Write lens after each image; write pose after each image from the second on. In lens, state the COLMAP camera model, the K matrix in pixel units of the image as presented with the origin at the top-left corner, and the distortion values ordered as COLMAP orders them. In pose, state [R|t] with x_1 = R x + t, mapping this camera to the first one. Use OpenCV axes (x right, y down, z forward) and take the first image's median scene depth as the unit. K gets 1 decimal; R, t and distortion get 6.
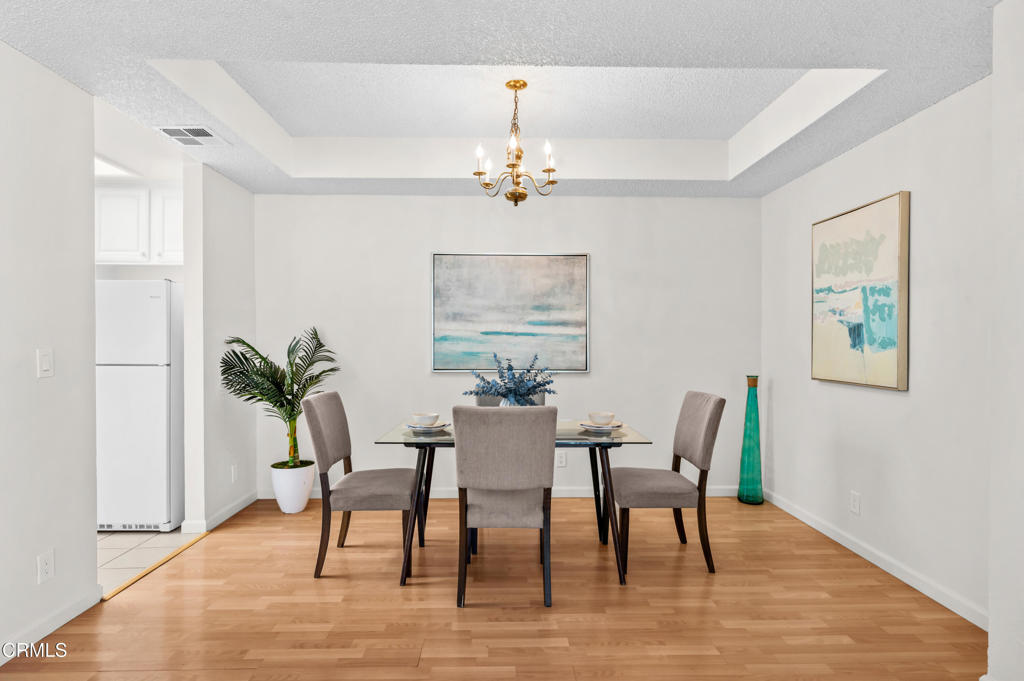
lens RADIAL K [[602.5, 0, 511.4], [0, 602.5, 343.5], [0, 0, 1]] dist [0.002888, 0.000183]
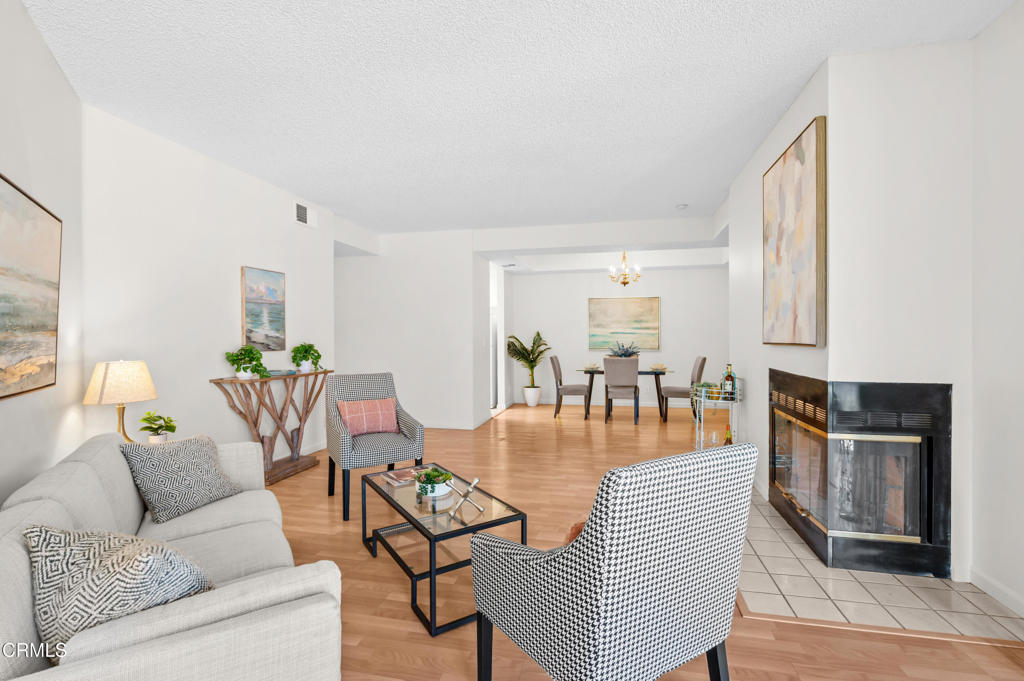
lens RADIAL K [[476.7, 0, 508.0], [0, 476.7, 338.2], [0, 0, 1]] dist [0.017878, 0.000321]
pose [[0.970381, -0.004493, -0.241536, 0.012248], [0.004409, 0.999990, -0.000889, 0.003054], [0.241538, -0.000202, 0.970391, -0.969069]]
